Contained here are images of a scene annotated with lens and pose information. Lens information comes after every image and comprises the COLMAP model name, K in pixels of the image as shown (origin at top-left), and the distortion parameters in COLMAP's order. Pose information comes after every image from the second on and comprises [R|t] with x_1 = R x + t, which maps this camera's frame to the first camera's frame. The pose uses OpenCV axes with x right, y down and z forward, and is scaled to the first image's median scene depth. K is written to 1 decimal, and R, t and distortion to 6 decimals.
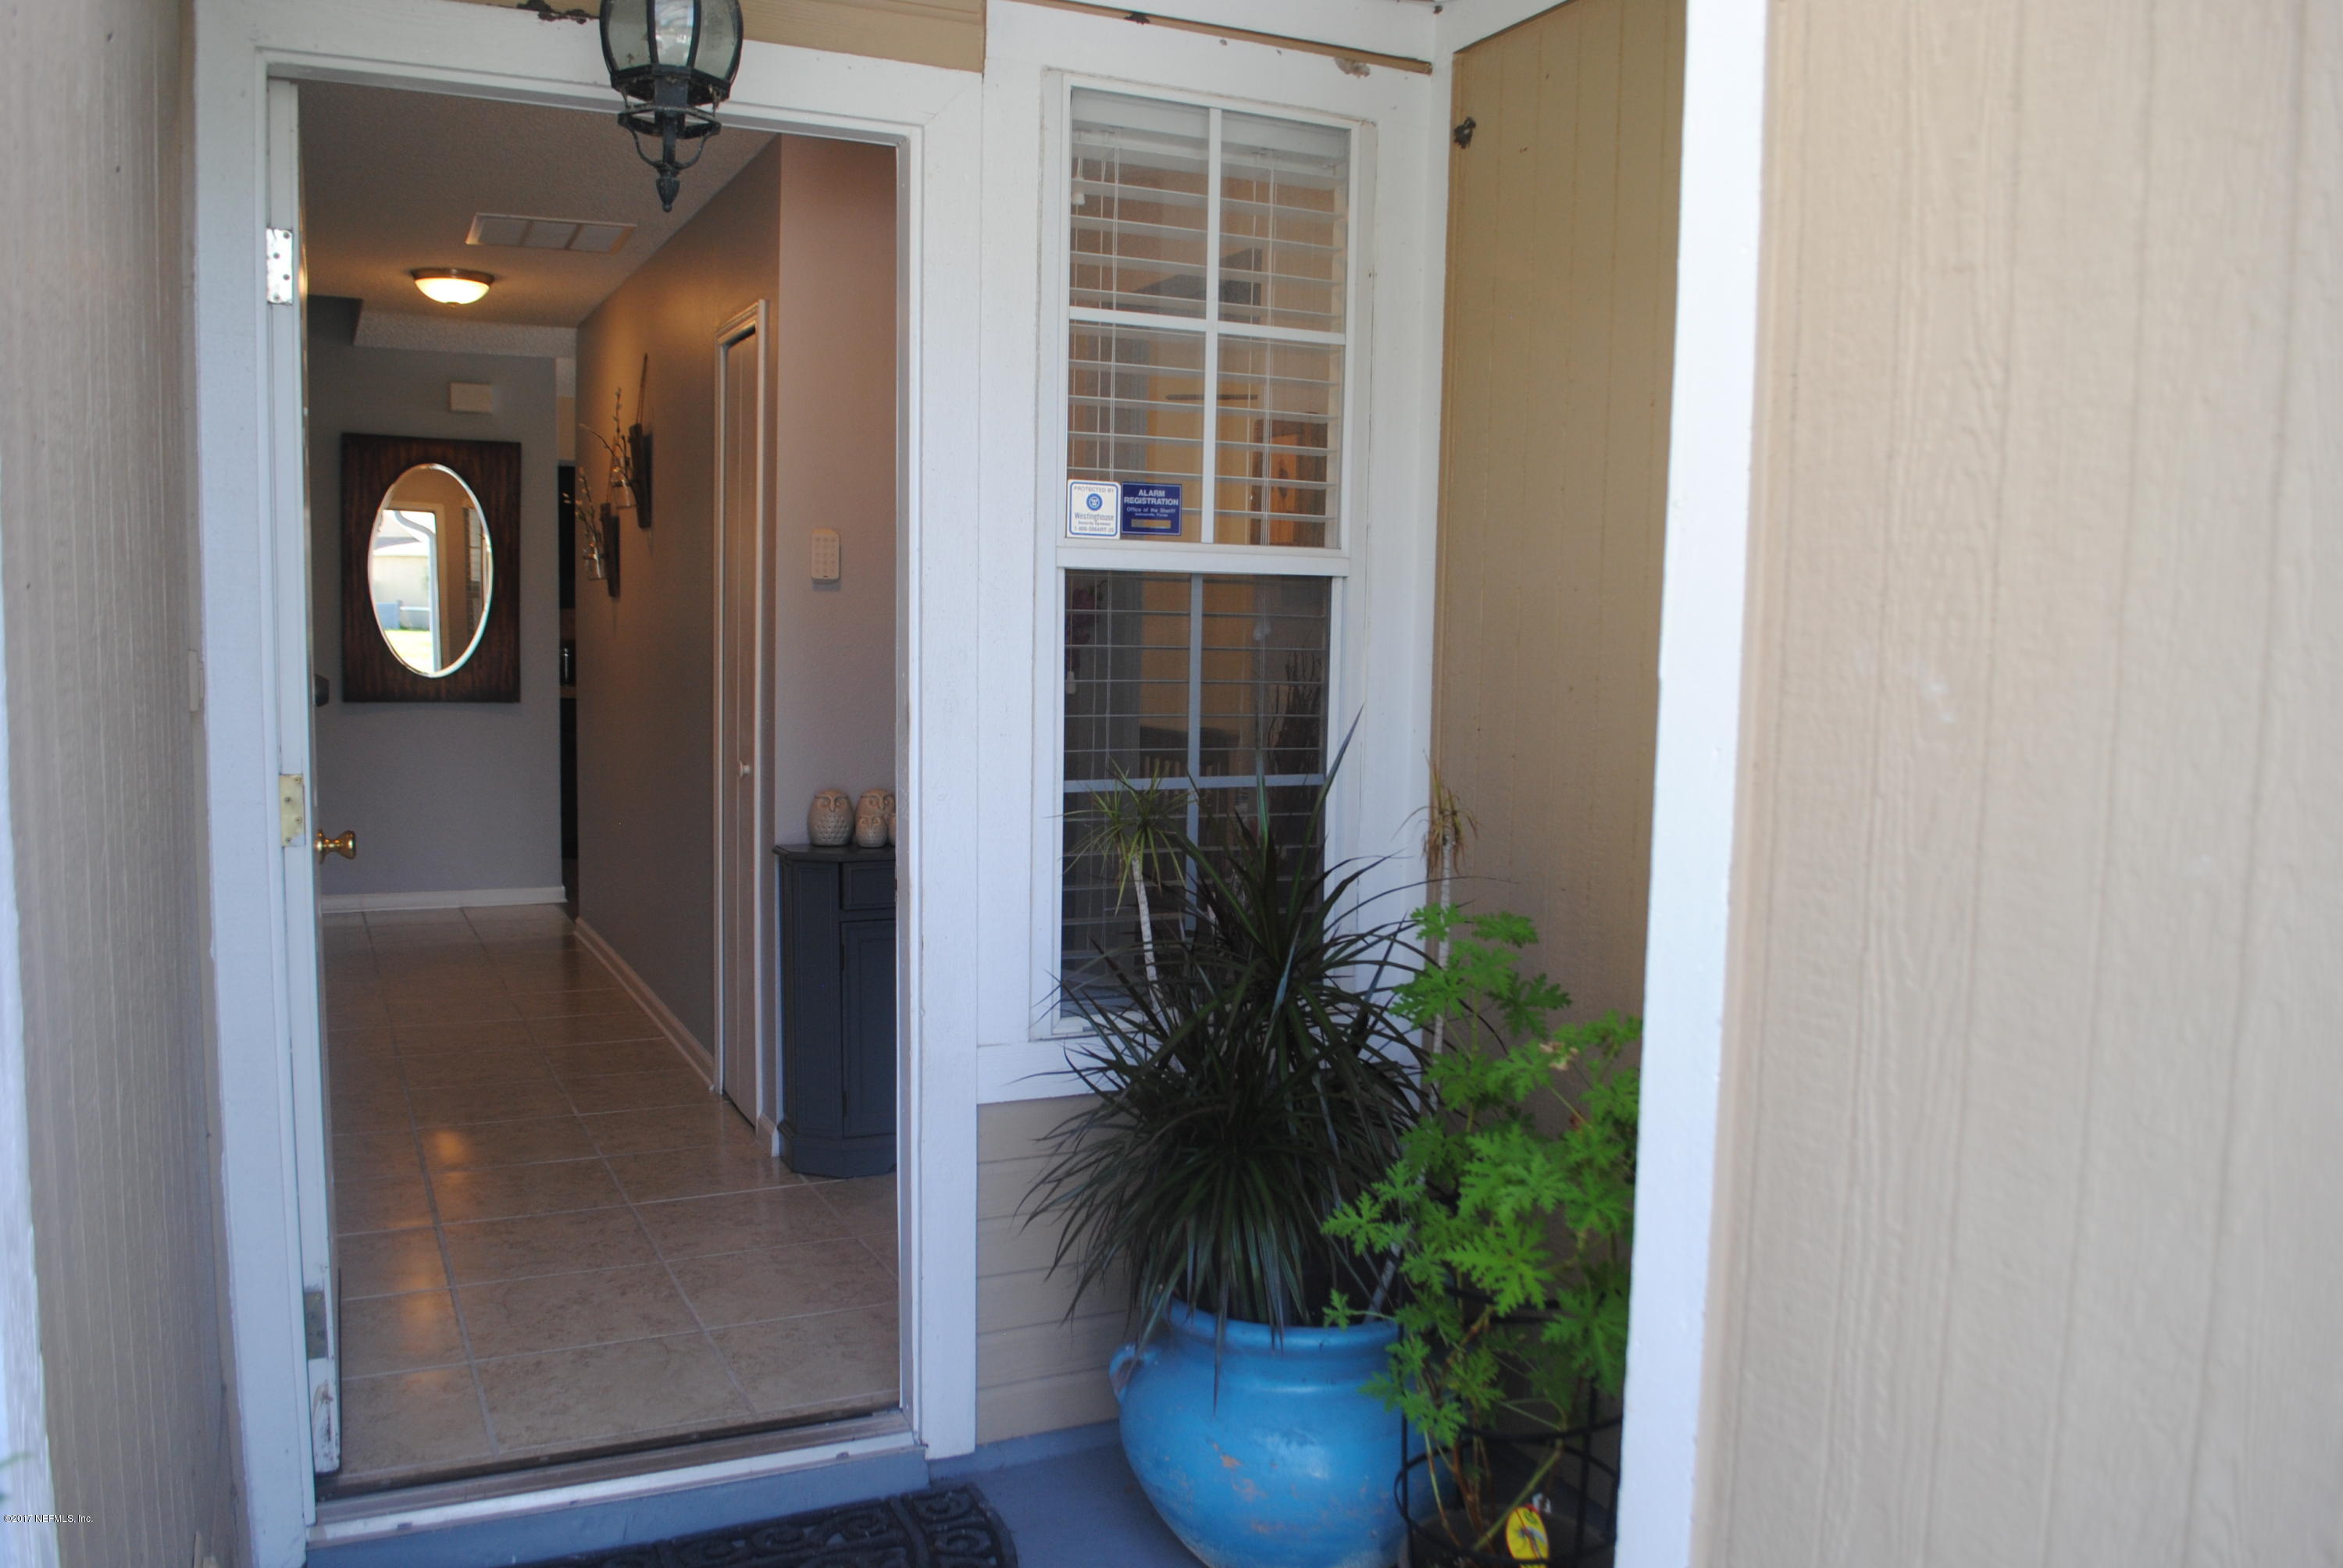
lens RADIAL K [[1841.4, 0, 1179.0], [0, 1841.4, 792.9], [0, 0, 1]] dist [-0.085257, 0.015452]
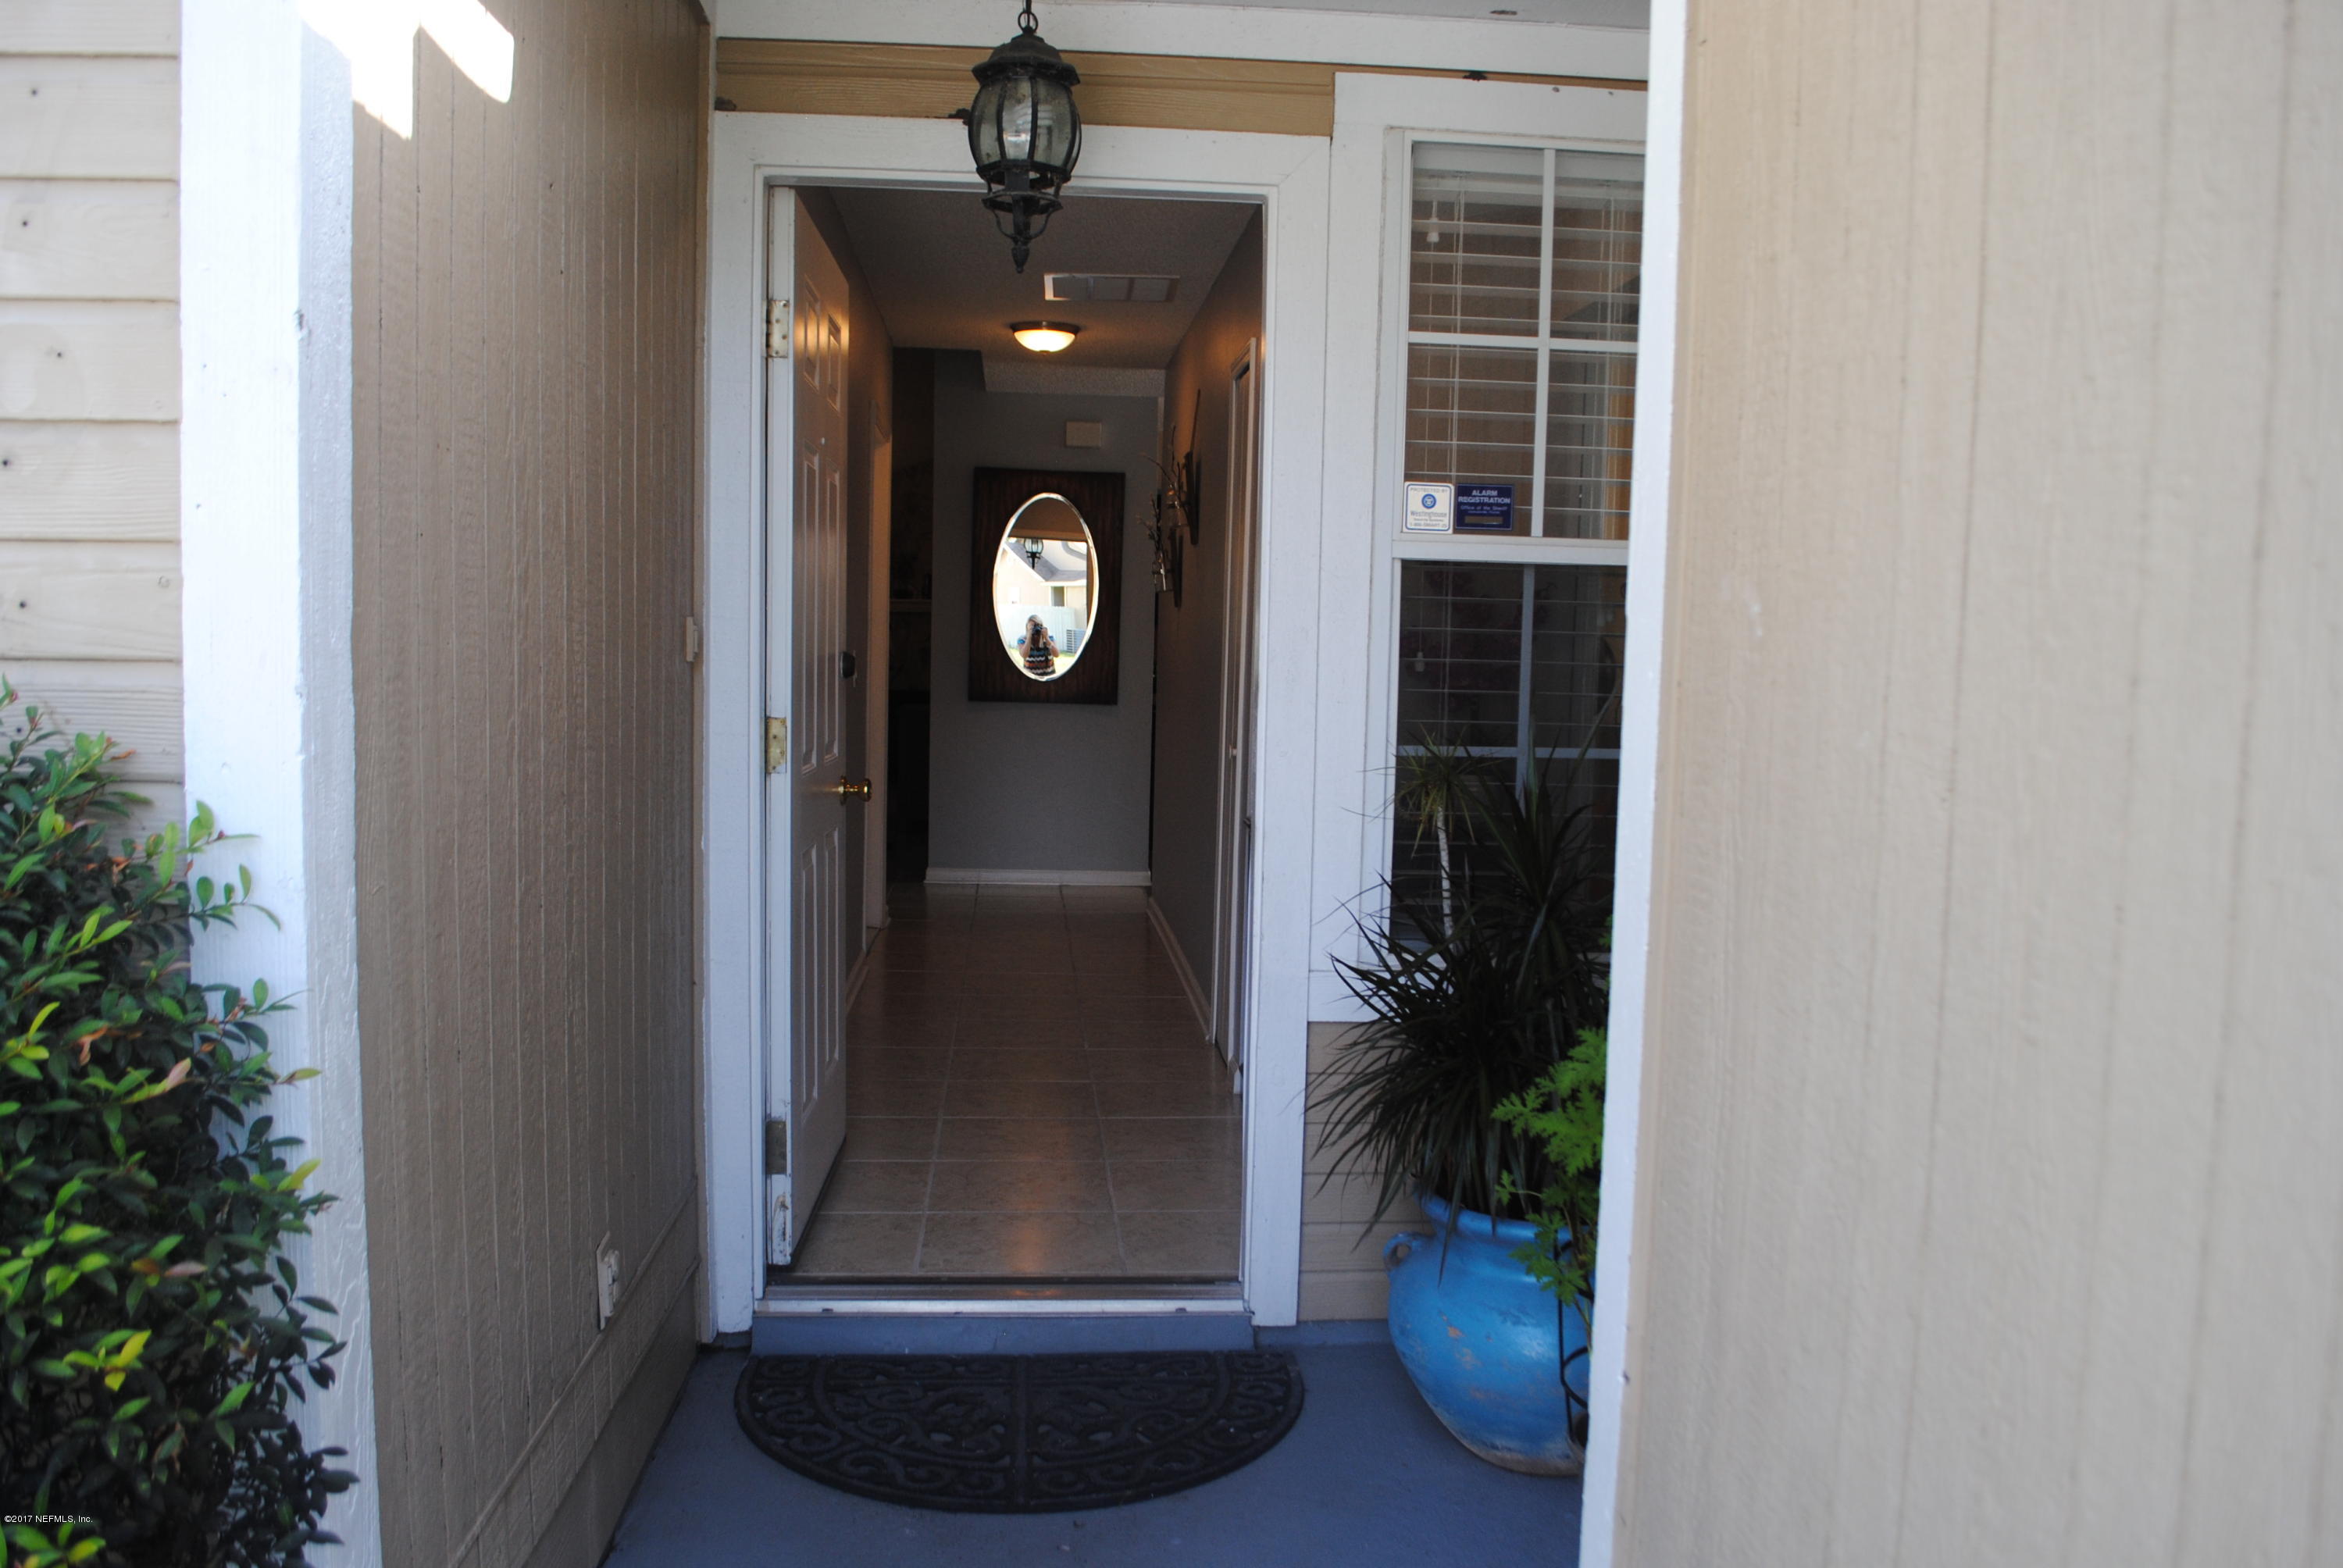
lens RADIAL K [[1841.4, 0, 1188.4], [0, 1841.4, 793.4], [0, 0, 1]] dist [-0.085257, 0.015452]
pose [[0.934842, 0.033346, -0.353494, 0.224657], [-0.039613, 0.999160, -0.010508, 0.041206], [0.352847, 0.023826, 0.935378, -0.115345]]
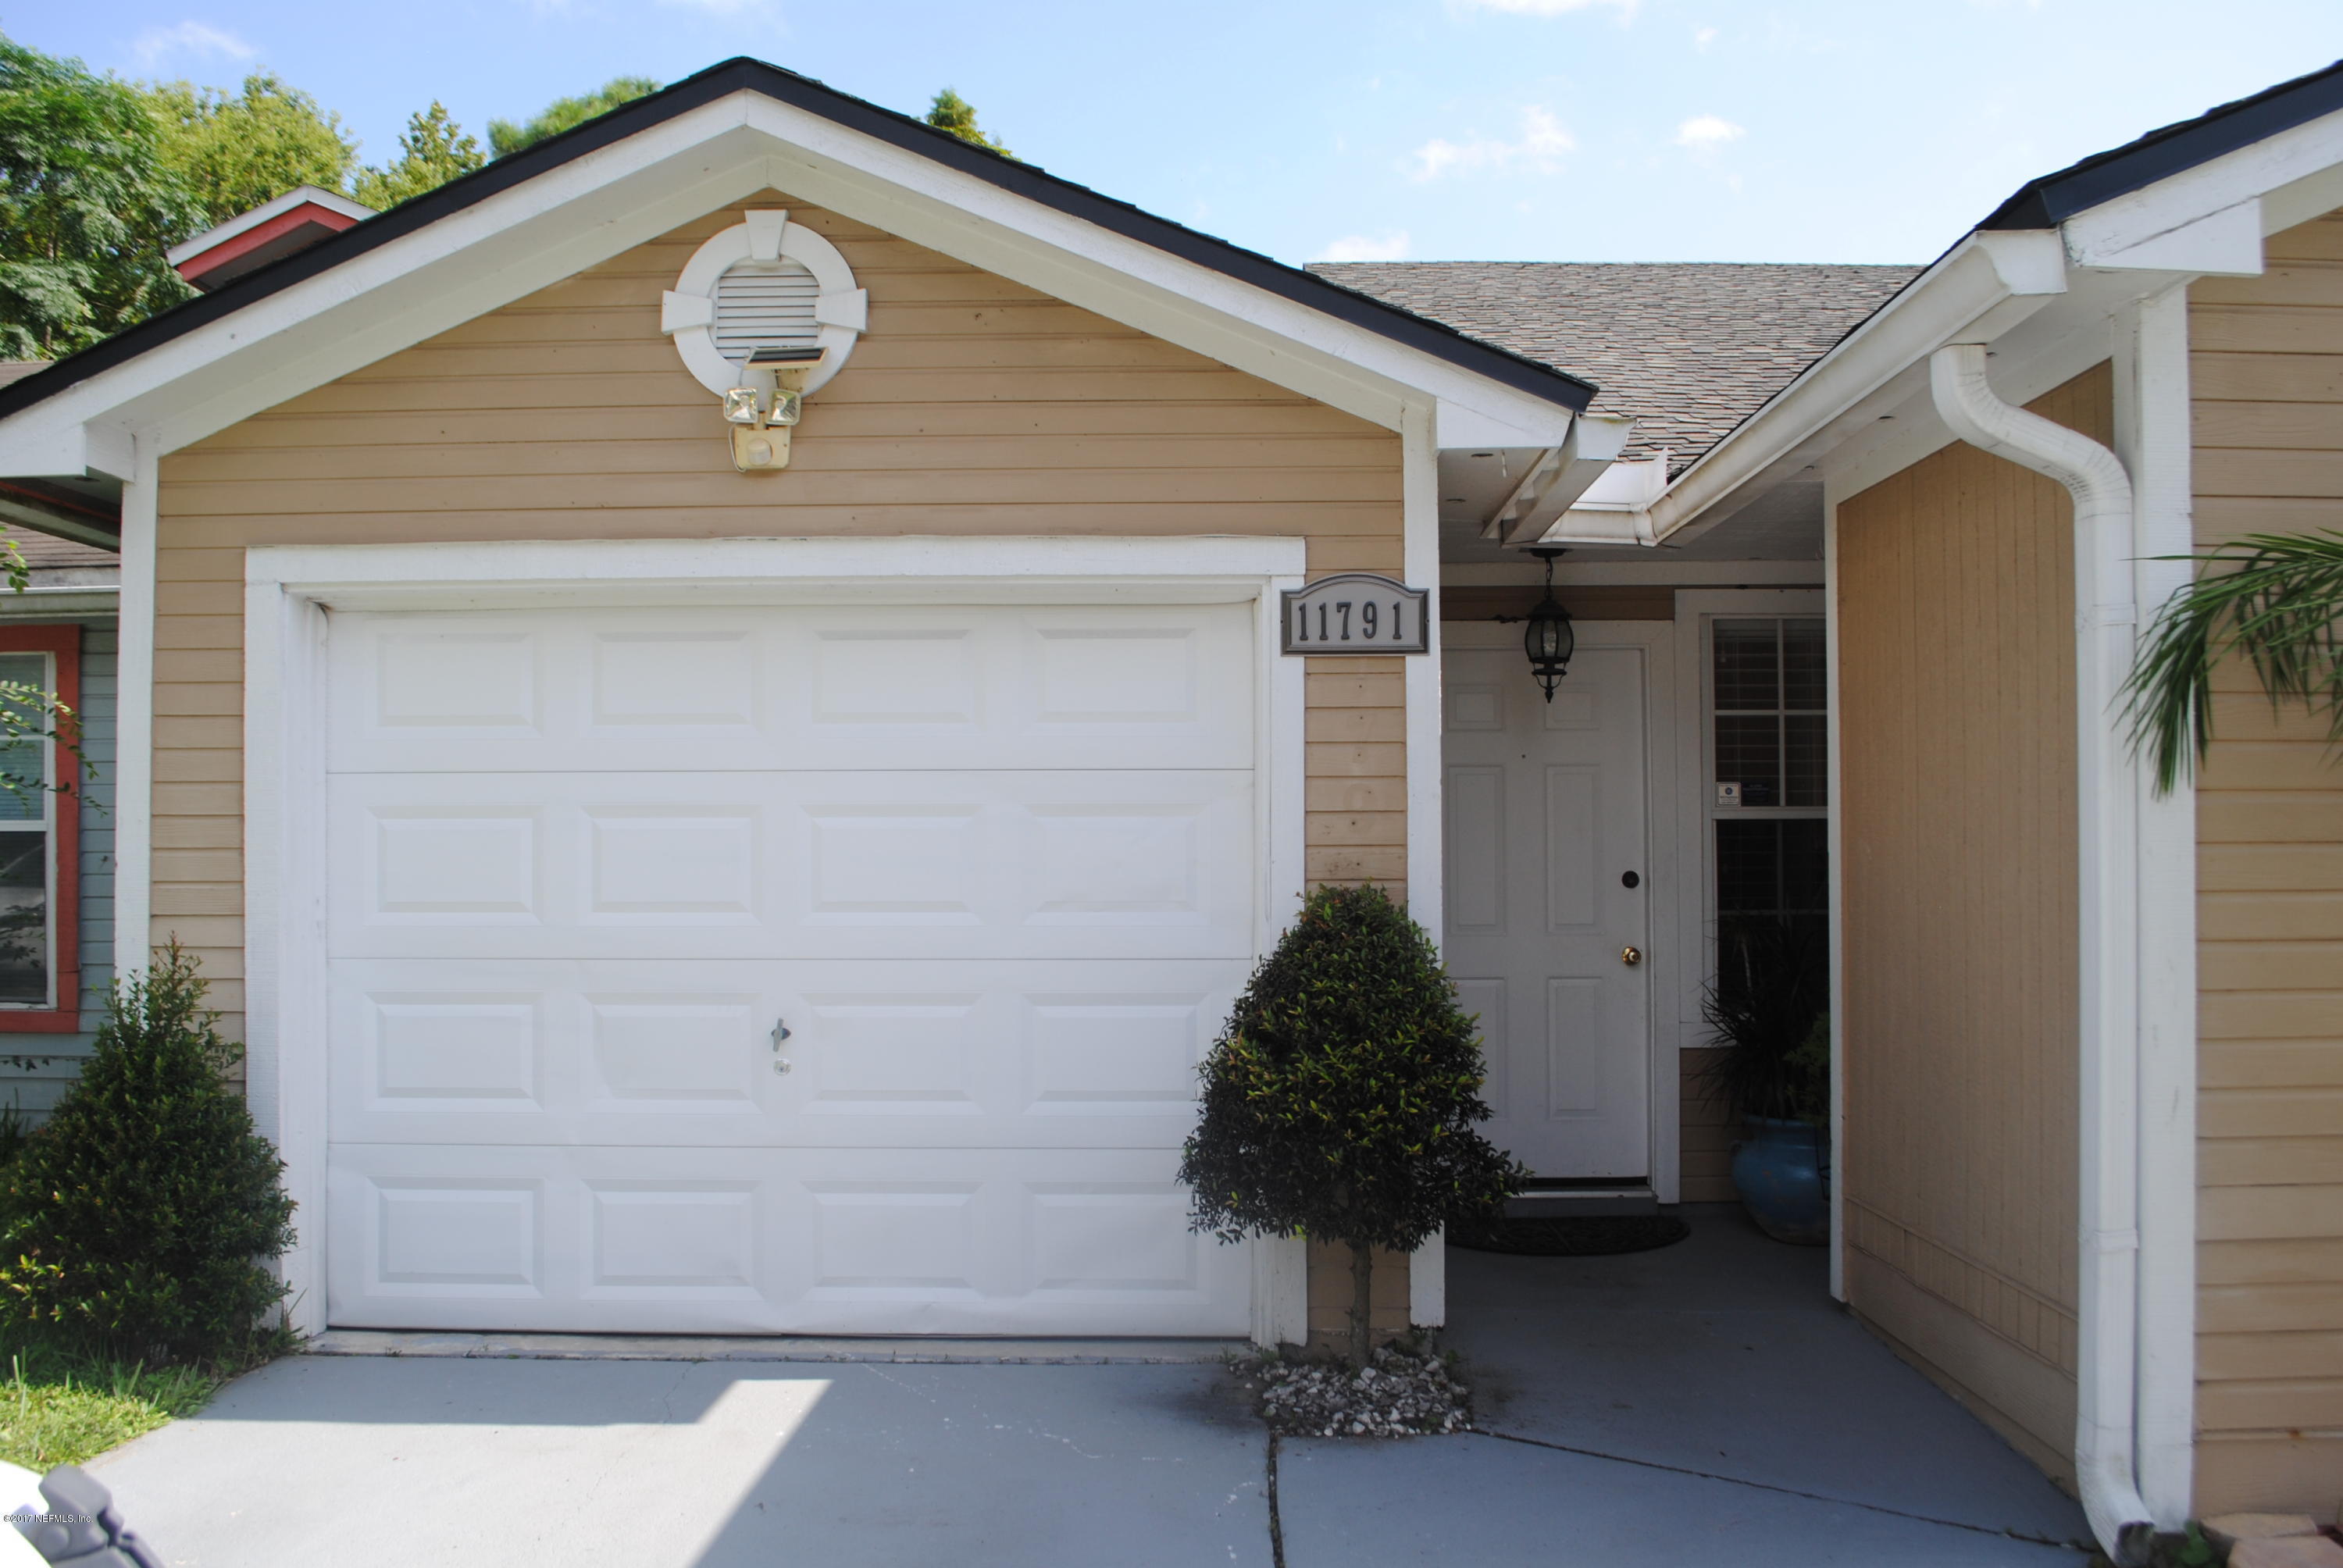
lens RADIAL K [[1841.4, 0, 1221.0], [0, 1841.4, 799.8], [0, 0, 1]] dist [-0.085257, 0.015452]
pose [[0.899065, -0.033532, -0.436530, 0.393576], [-0.020577, 0.992725, -0.118634, 0.144458], [0.437332, 0.115642, 0.891834, -1.377188]]
